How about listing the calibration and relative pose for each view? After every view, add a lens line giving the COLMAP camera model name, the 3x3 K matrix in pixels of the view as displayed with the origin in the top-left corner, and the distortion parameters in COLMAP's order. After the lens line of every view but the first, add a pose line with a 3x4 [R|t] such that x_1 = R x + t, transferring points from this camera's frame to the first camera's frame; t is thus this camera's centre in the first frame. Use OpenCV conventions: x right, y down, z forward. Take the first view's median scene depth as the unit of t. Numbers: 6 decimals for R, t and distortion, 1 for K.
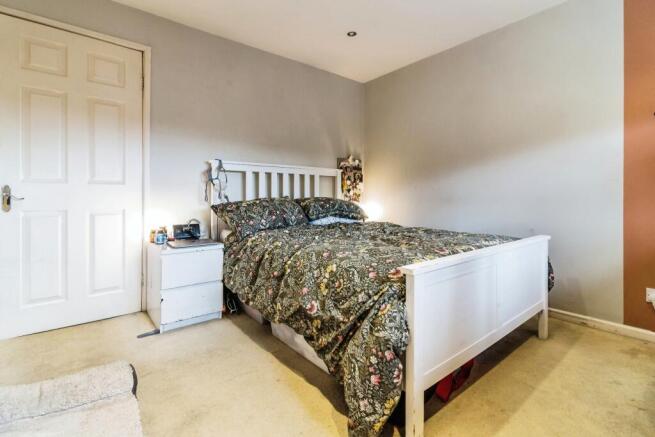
lens RADIAL K [[314.7, 0, 329.3], [0, 314.7, 197.7], [0, 0, 1]] dist [-0.000012, -0.000034]
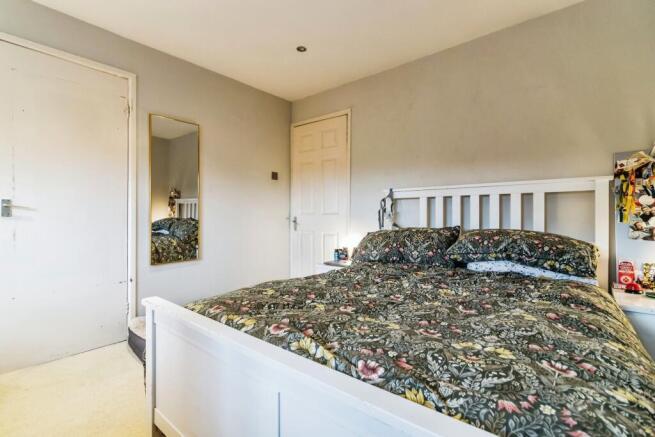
lens RADIAL K [[306.1, 0, 307.3], [0, 306.1, 215.8], [0, 0, 1]] dist [-0.001750, -0.000485]
pose [[0.147026, -0.001626, -0.989131, 0.630343], [-0.001452, 0.999997, -0.001860, -0.031688], [0.989132, 0.001710, 0.147023, 0.619045]]
